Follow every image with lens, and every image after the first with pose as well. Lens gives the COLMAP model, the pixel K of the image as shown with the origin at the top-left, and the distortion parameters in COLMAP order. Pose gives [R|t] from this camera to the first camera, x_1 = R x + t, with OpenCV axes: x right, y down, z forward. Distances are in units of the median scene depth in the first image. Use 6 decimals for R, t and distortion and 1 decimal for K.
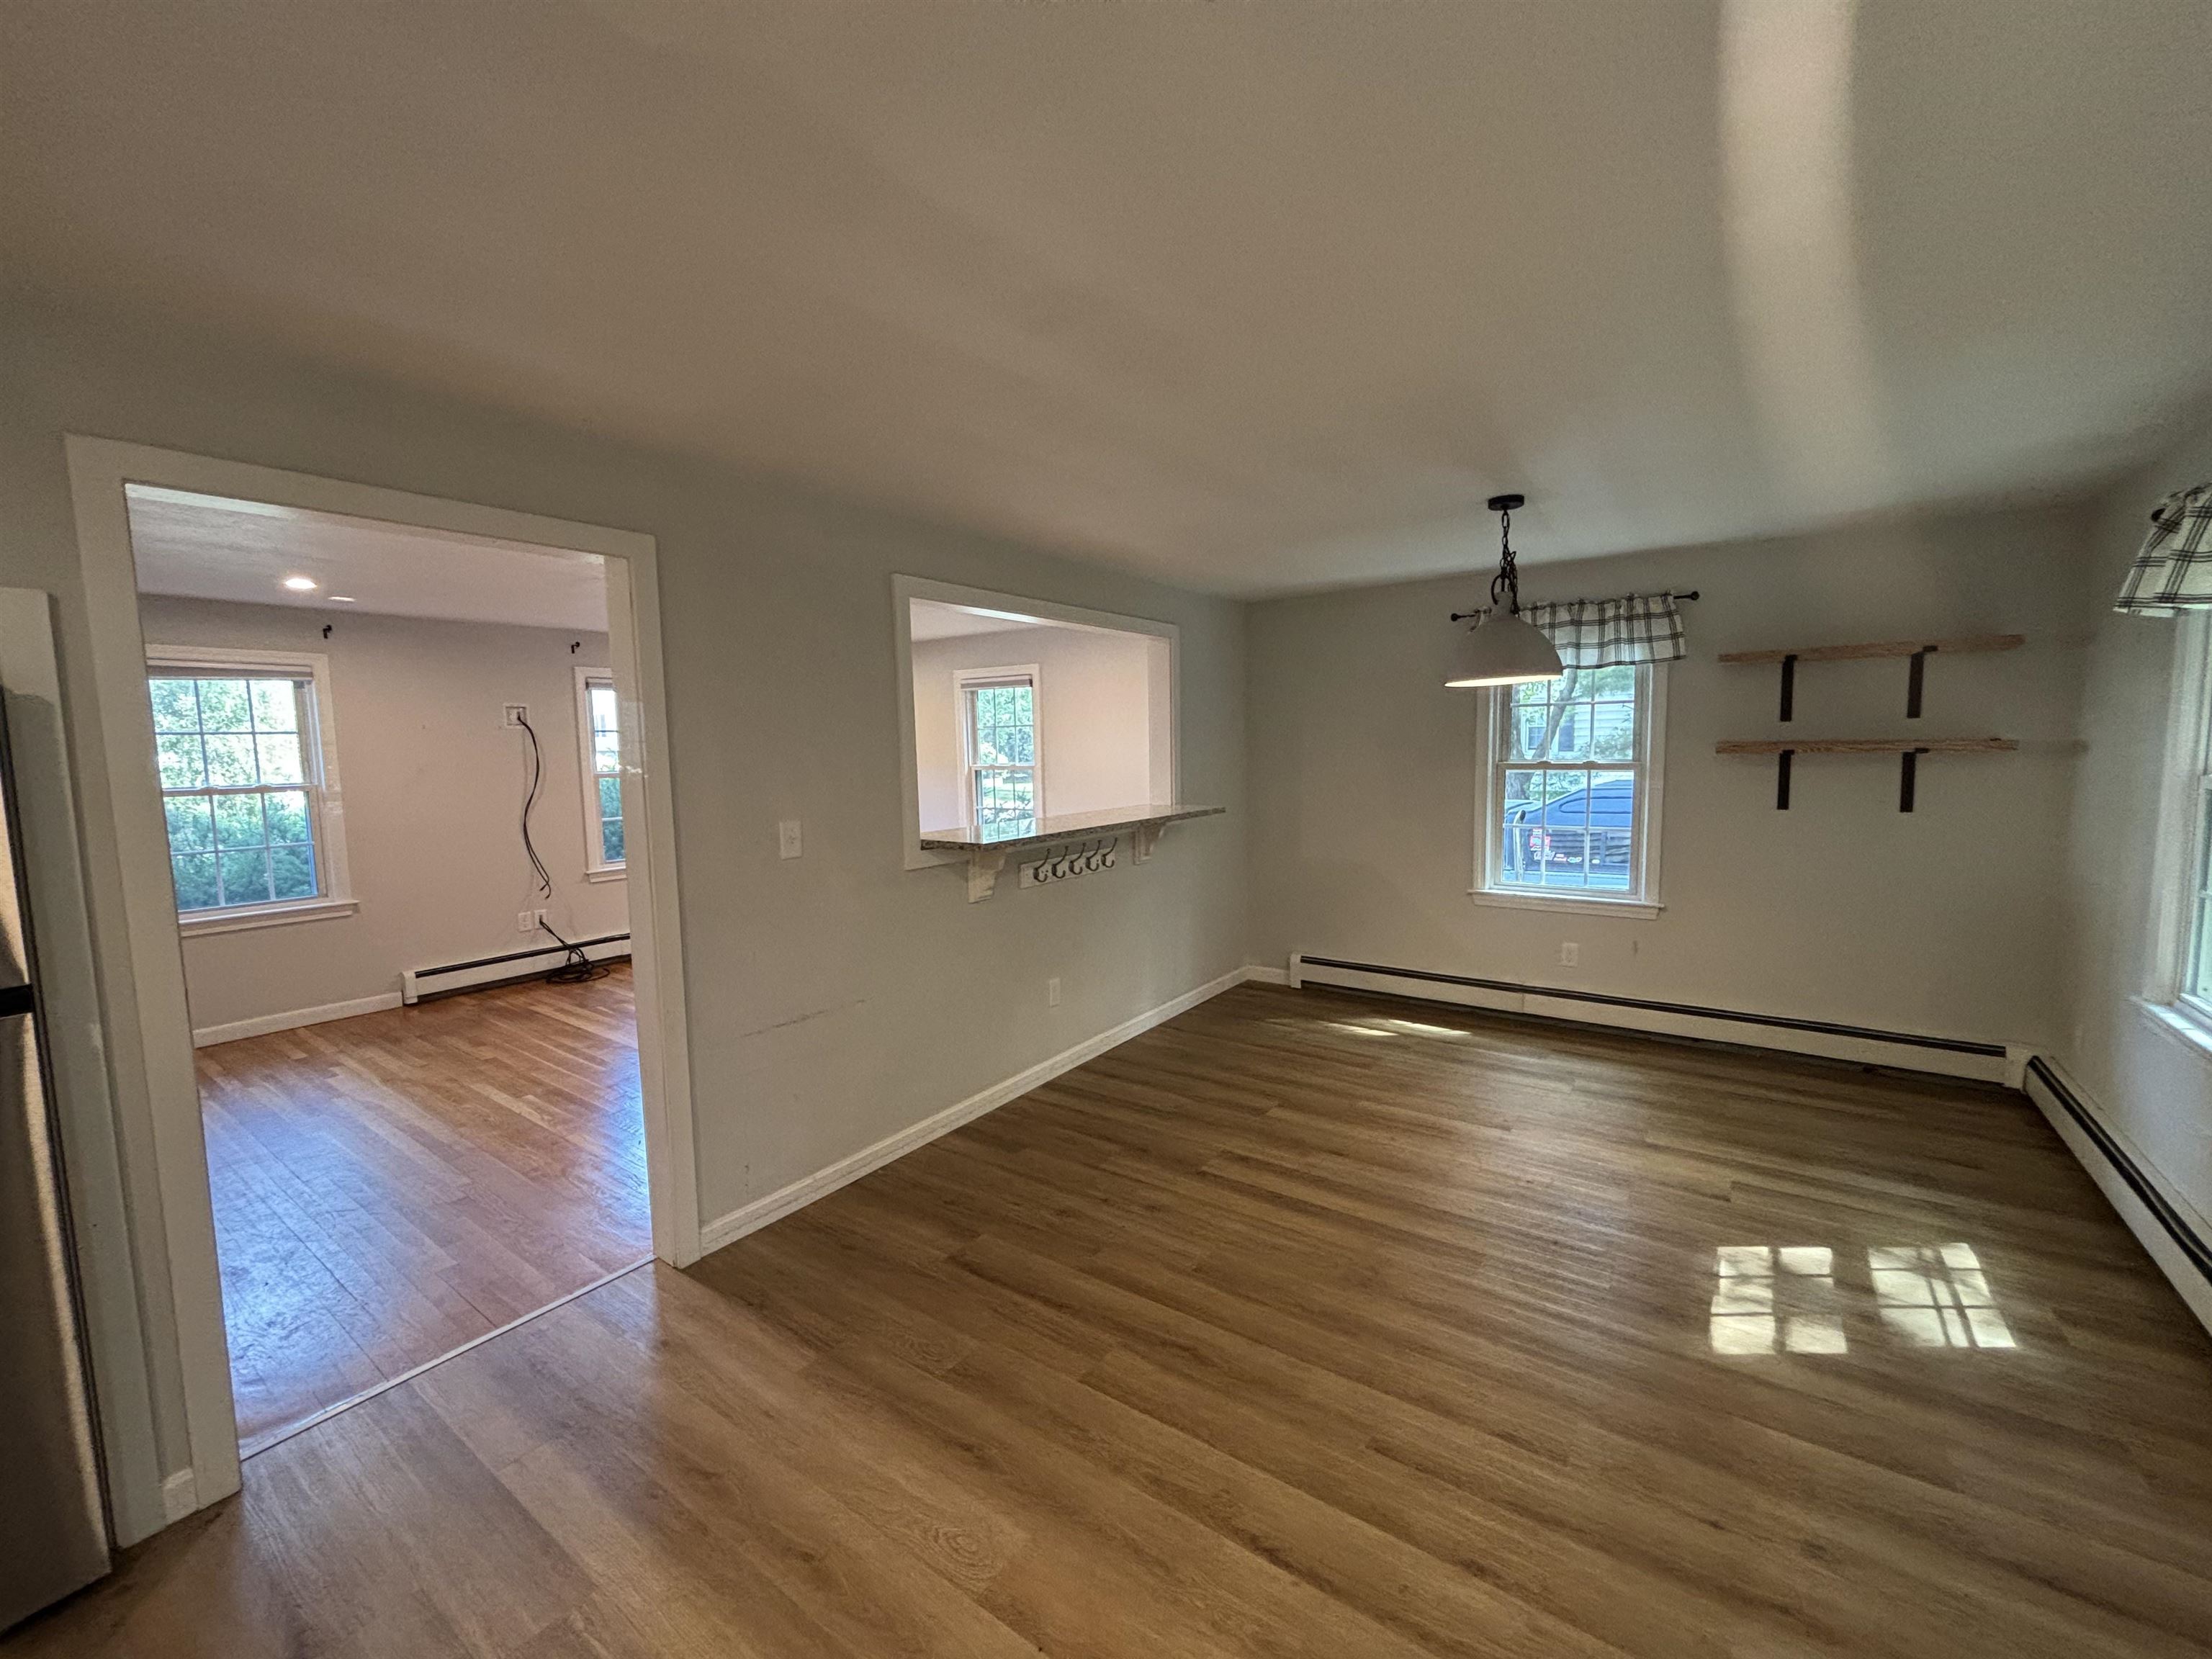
lens RADIAL K [[891.7, 0, 1103.3], [0, 891.7, 826.1], [0, 0, 1]] dist [0.000916, 0.000111]
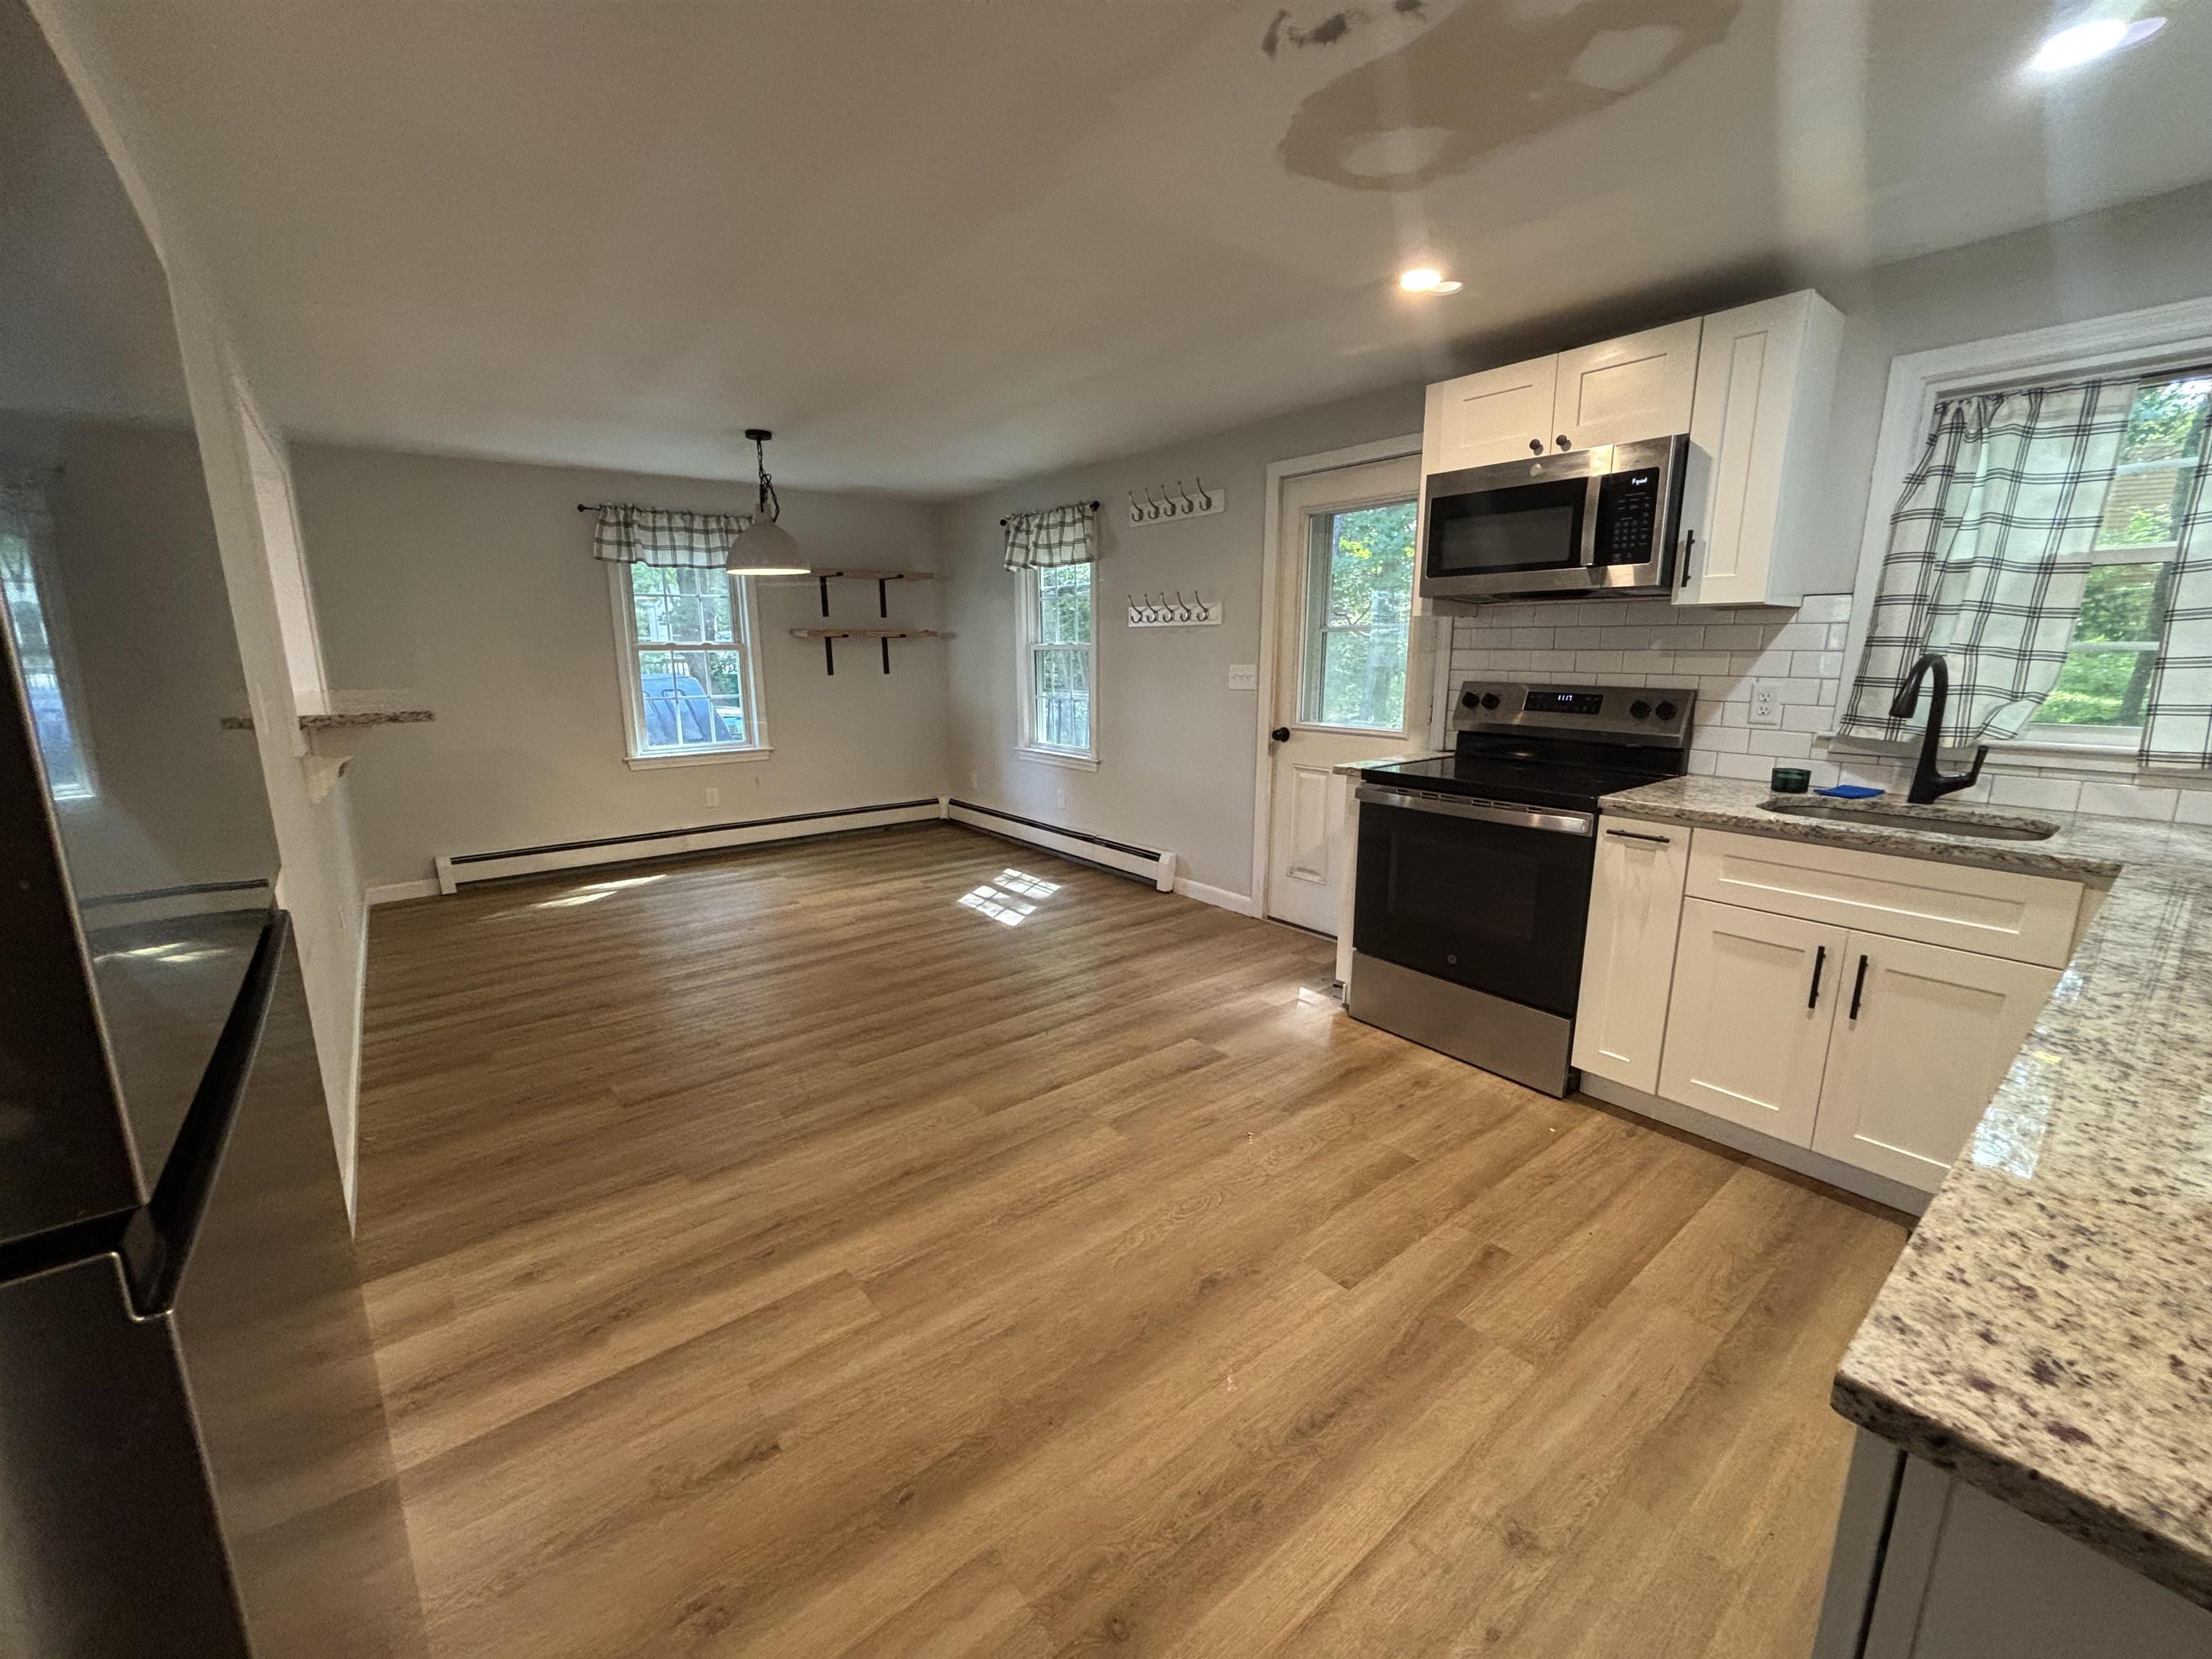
lens RADIAL K [[891.7, 0, 1103.3], [0, 891.7, 826.1], [0, 0, 1]] dist [0.000916, 0.000111]
pose [[0.274952, -0.173457, 0.945682, -0.680990], [0.090362, 0.983900, 0.154195, 0.047872], [-0.957202, 0.043057, 0.286199, 0.132759]]
